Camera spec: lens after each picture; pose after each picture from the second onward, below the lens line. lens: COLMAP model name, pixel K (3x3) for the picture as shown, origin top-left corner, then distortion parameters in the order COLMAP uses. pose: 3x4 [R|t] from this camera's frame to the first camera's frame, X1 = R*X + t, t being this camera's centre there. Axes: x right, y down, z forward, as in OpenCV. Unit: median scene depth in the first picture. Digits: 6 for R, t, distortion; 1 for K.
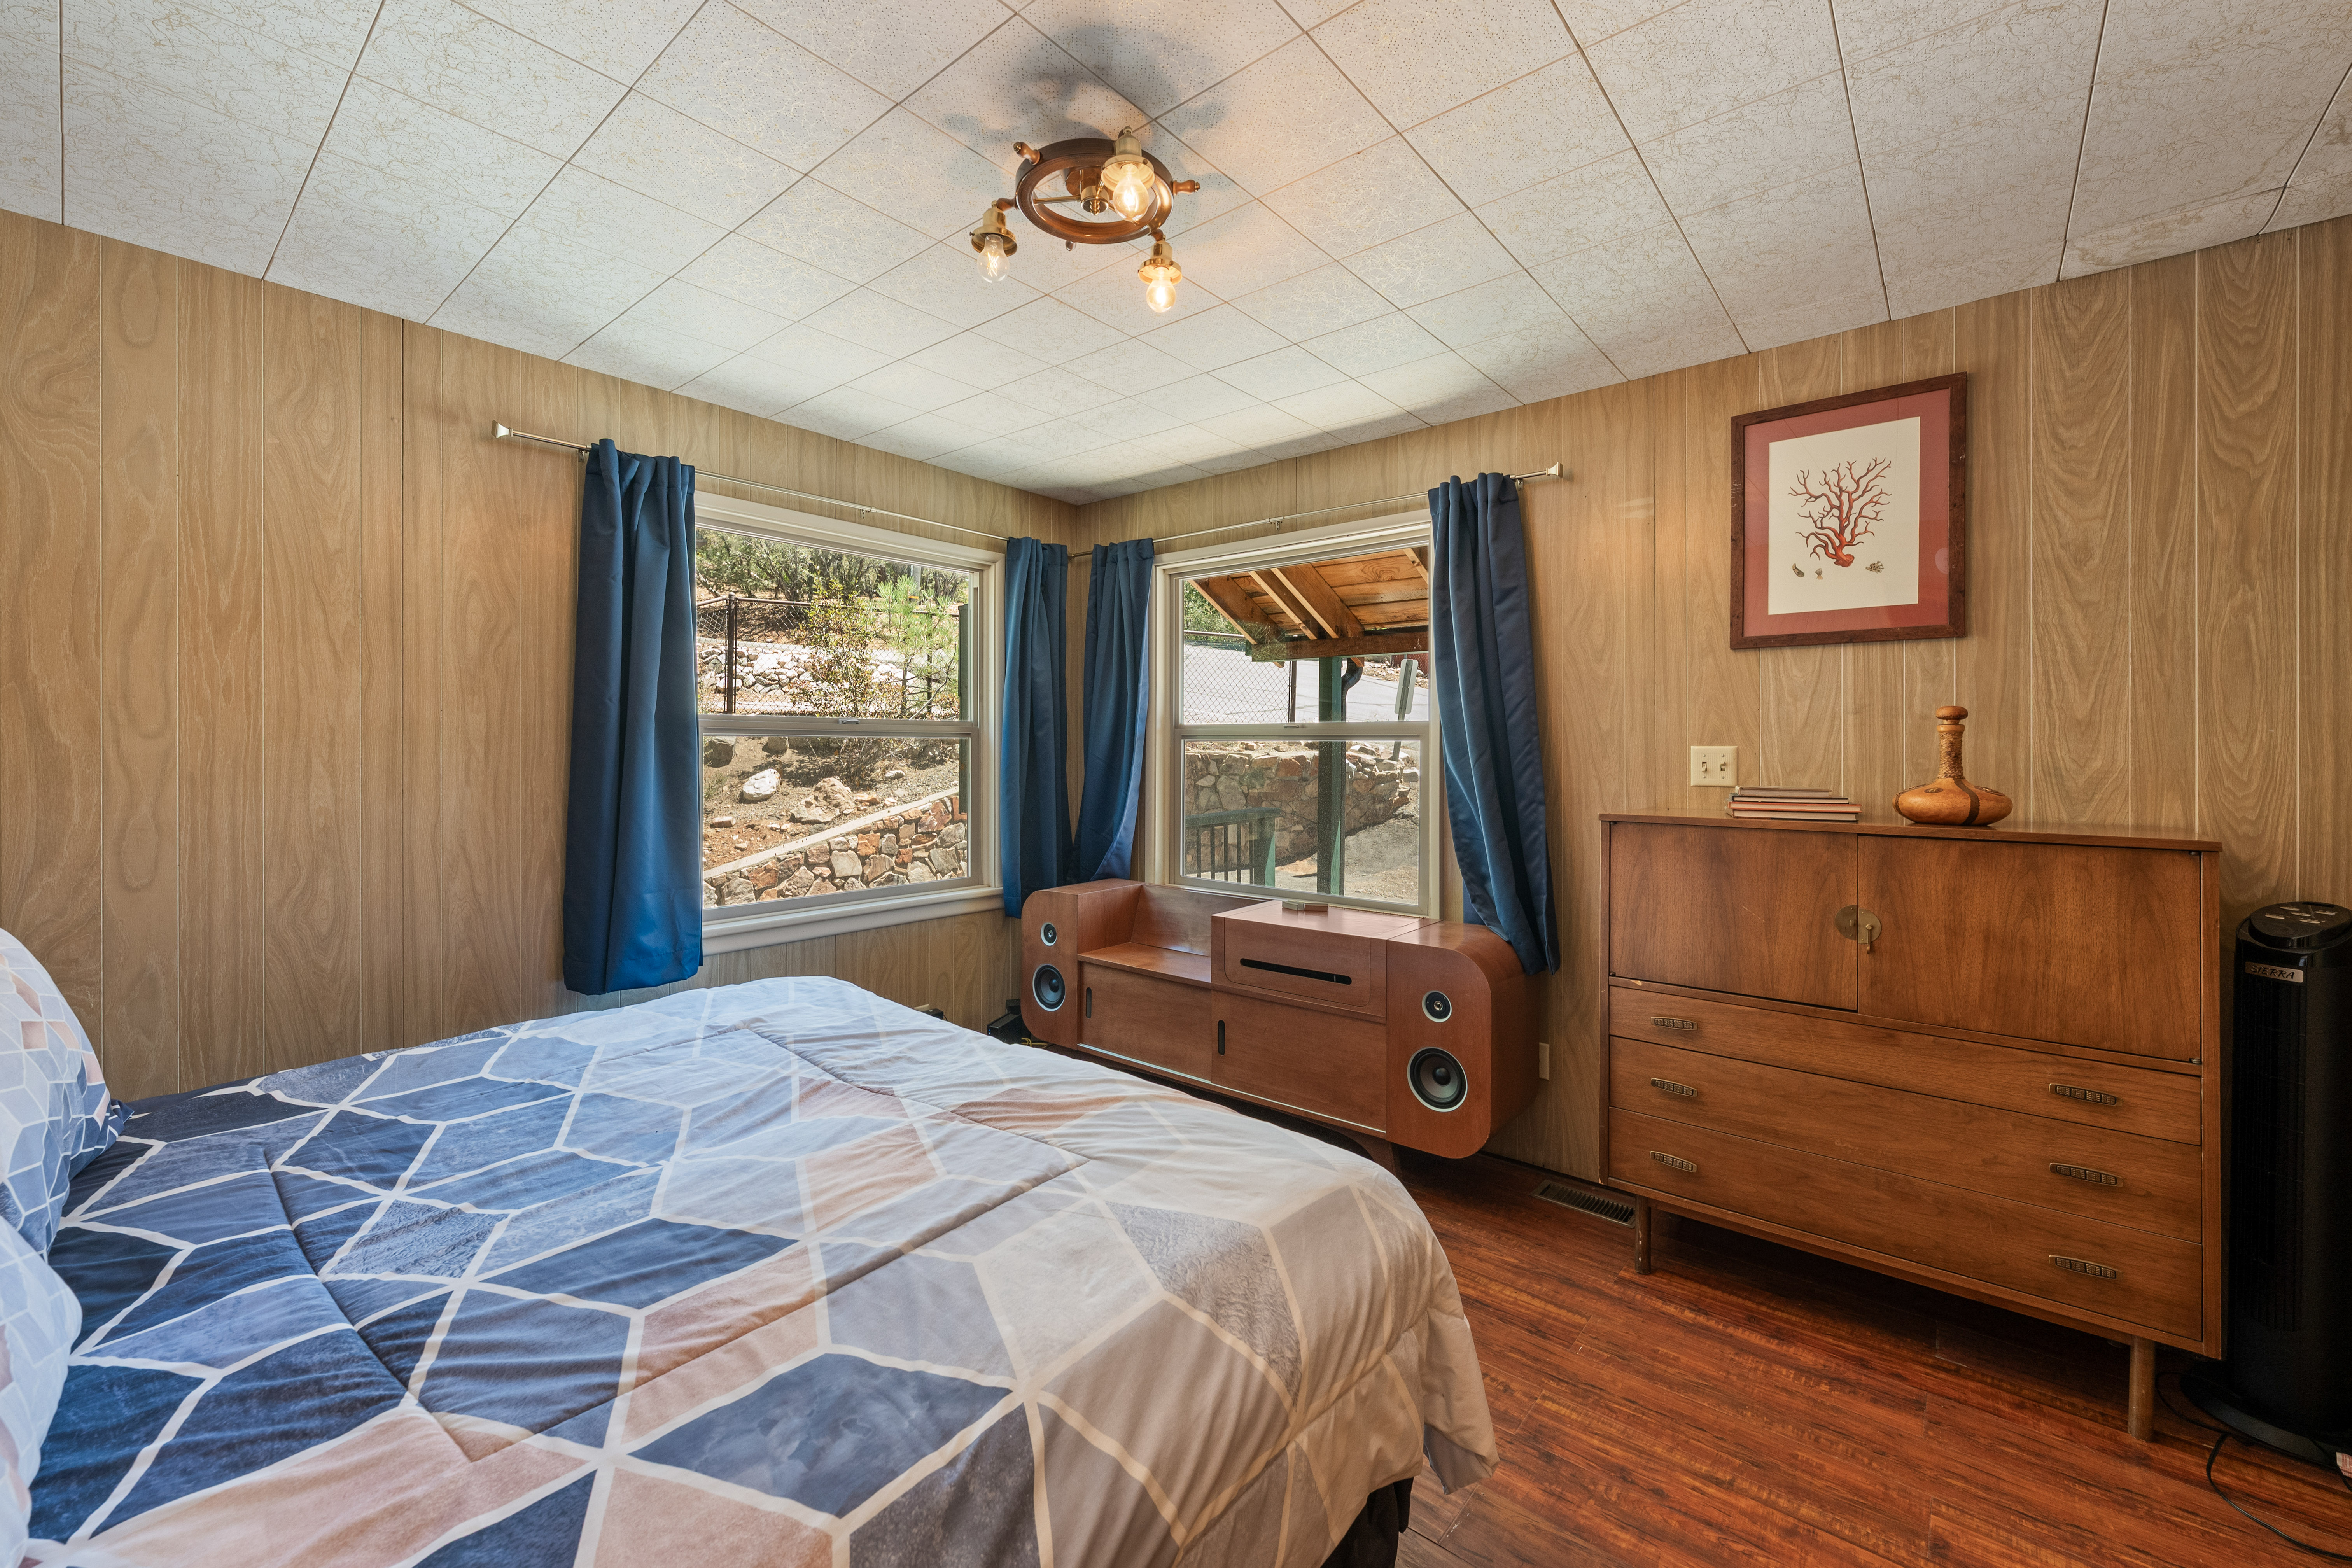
lens RADIAL K [[942.9, 0, 1166.0], [0, 942.9, 749.9], [0, 0, 1]] dist [0.001555, -0.000355]
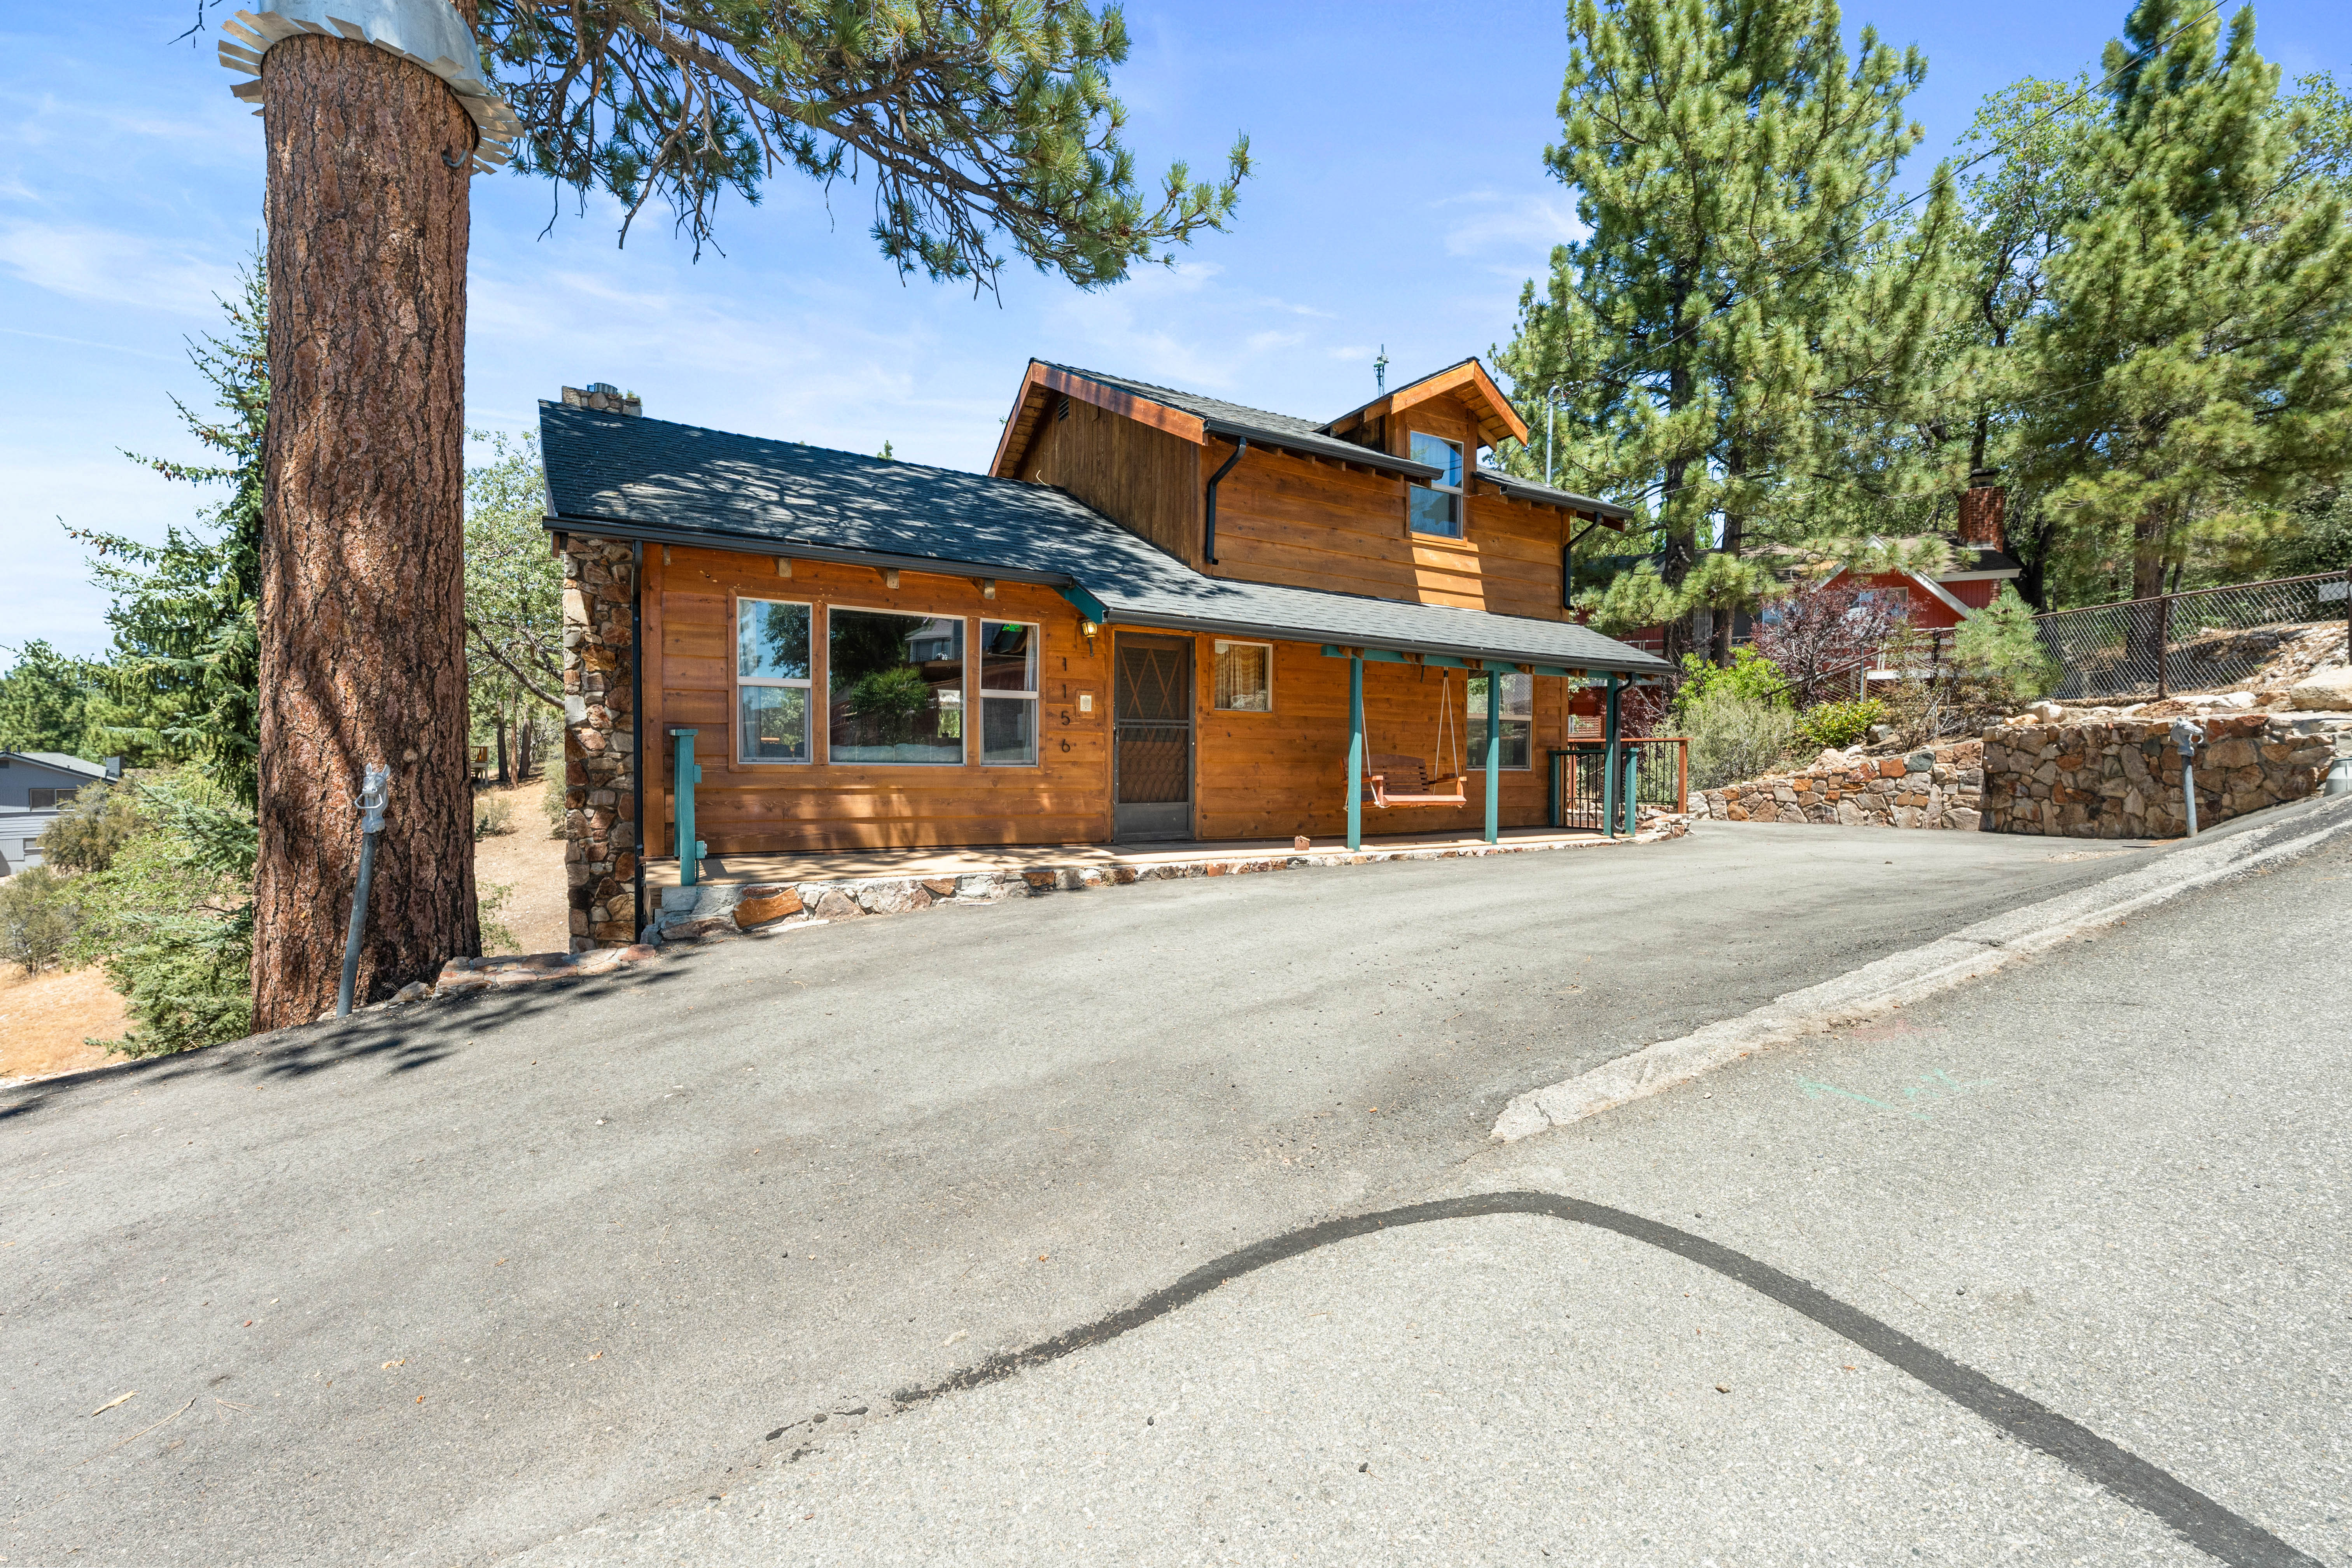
lens RADIAL K [[942.9, 0, 1179.3], [0, 942.9, 768.7], [0, 0, 1]] dist [0.001555, -0.000355]
pose [[-0.336313, 0.000436, -0.941750, 1.476325], [-0.004854, 0.999986, 0.002197, 0.061591], [0.941738, 0.005310, -0.336306, 0.431629]]
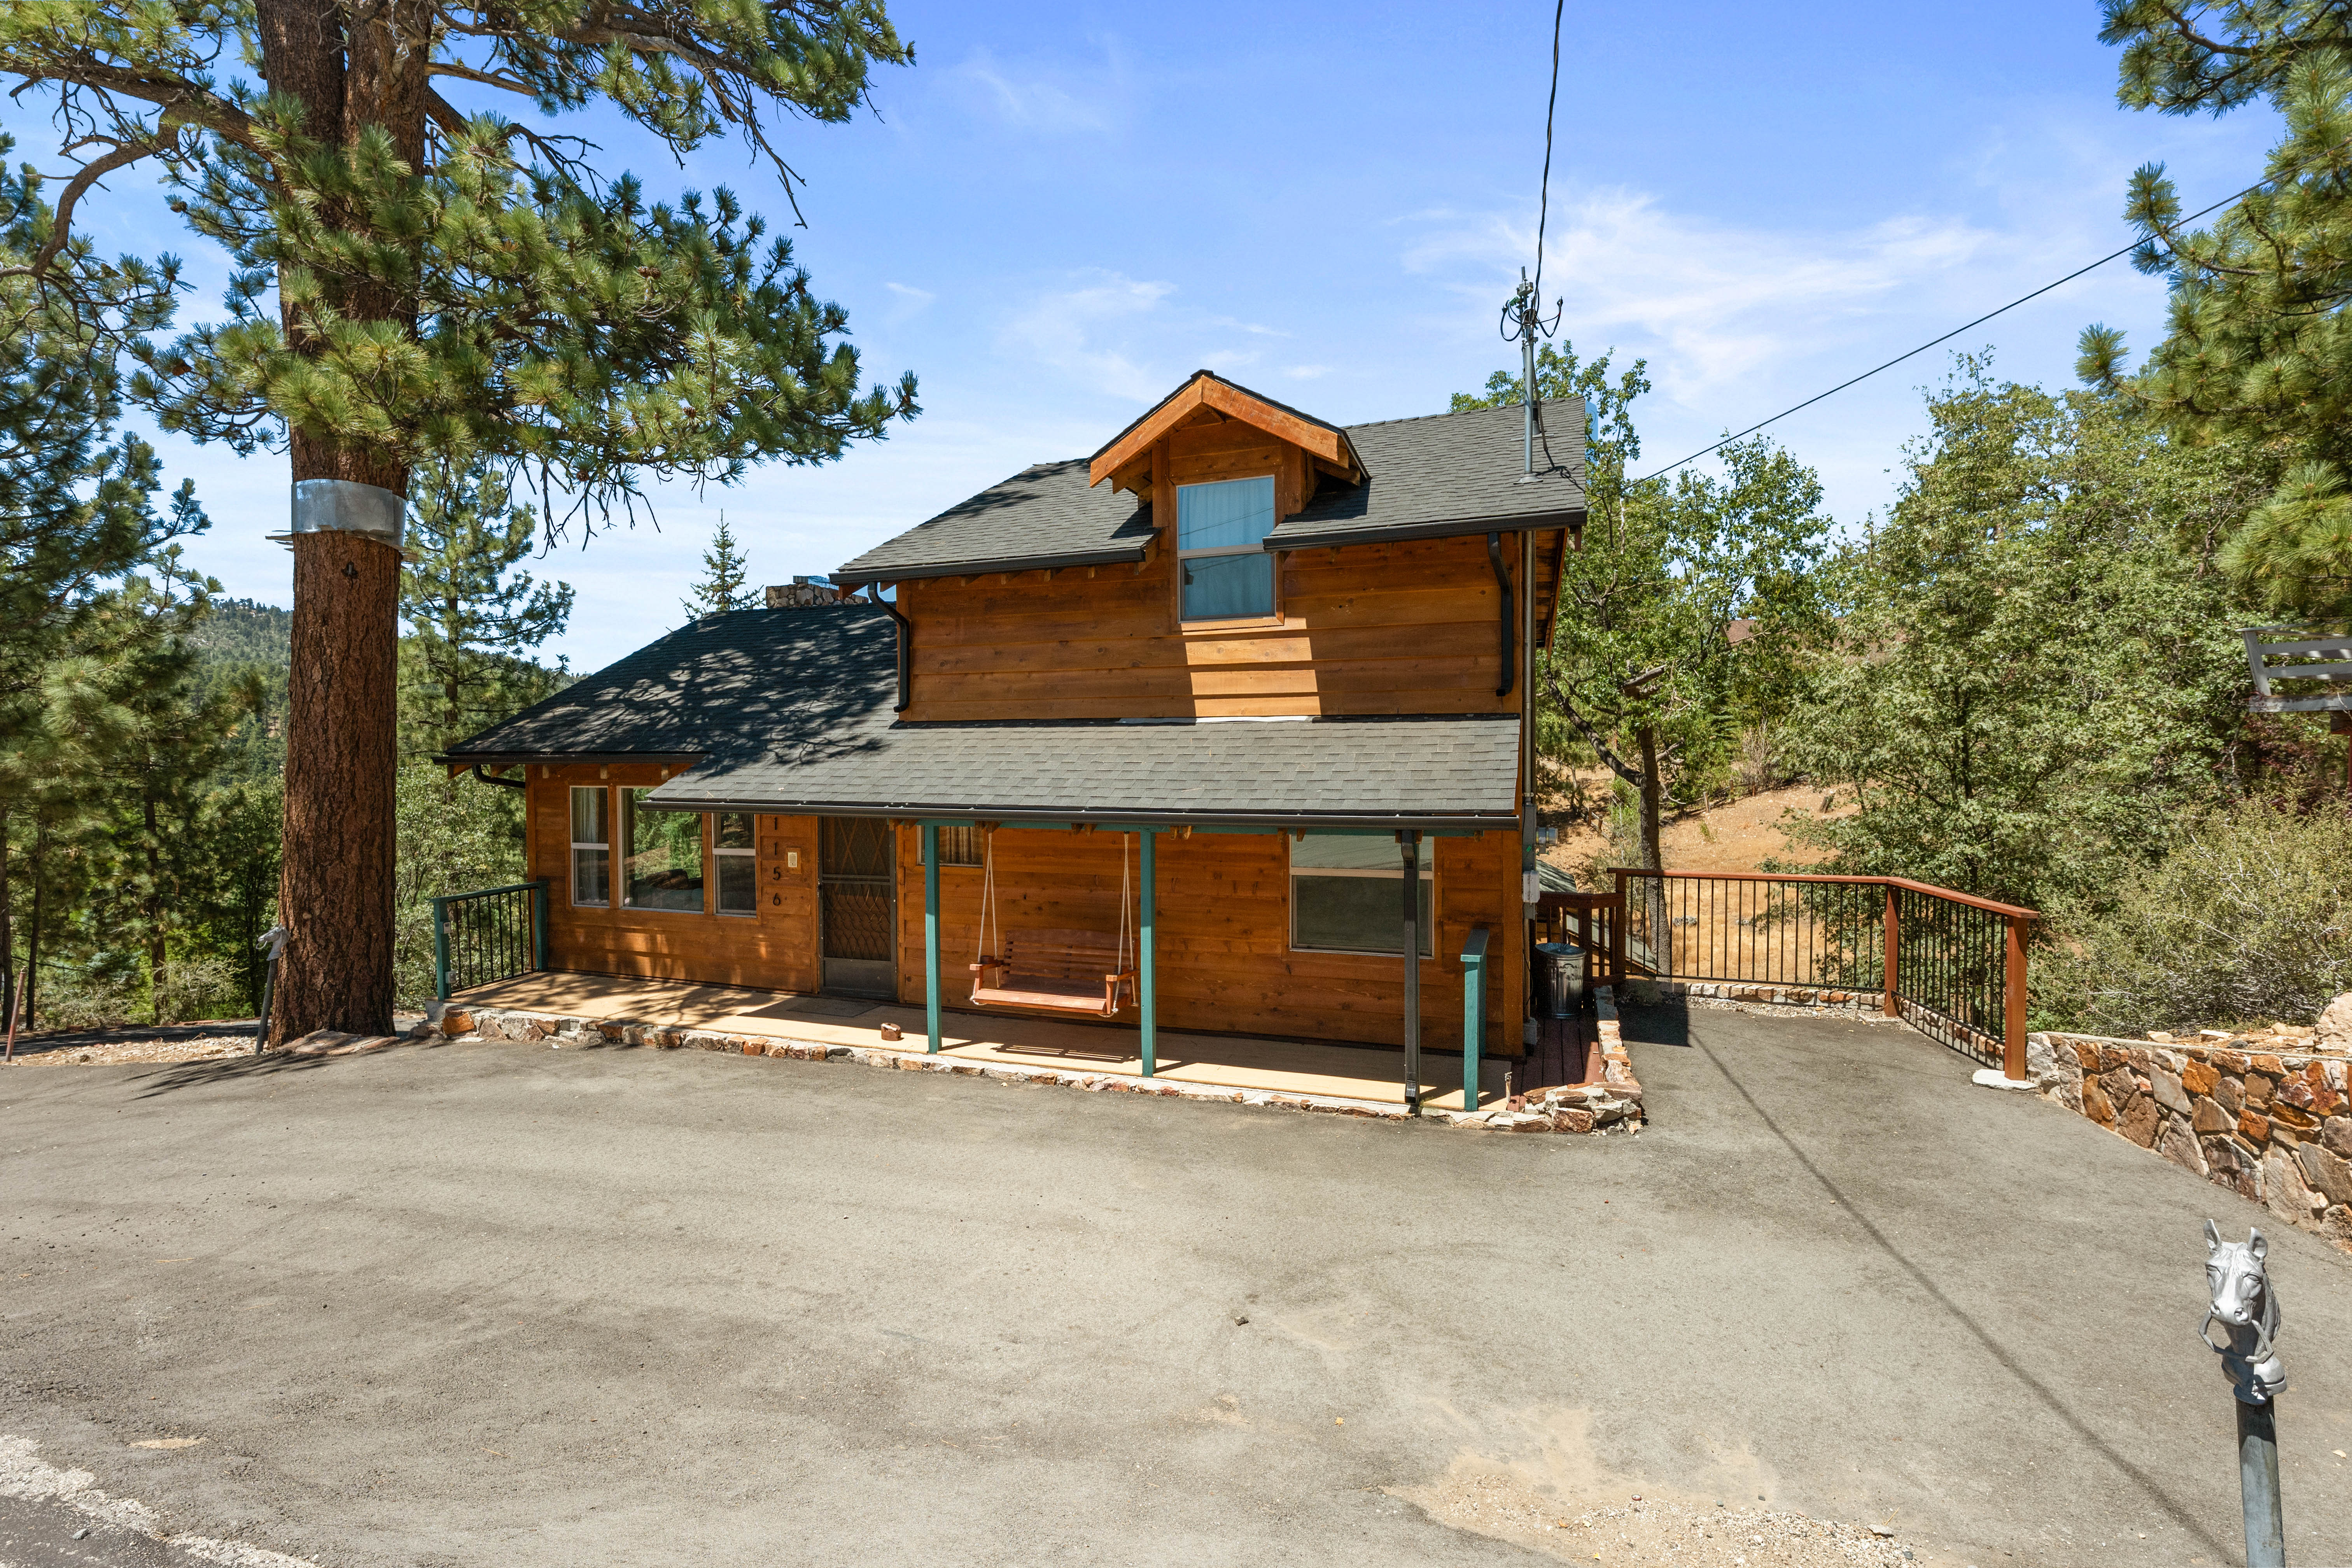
lens RADIAL K [[1014.2, 0, 1172.3], [0, 1014.2, 774.1], [0, 0, 1]] dist [-0.000855, 0.000128]
pose [[-0.934489, 0.010758, -0.355829, 0.557546], [0.006164, 0.999882, 0.014040, -0.117621], [0.355938, 0.010927, -0.934446, 1.224778]]
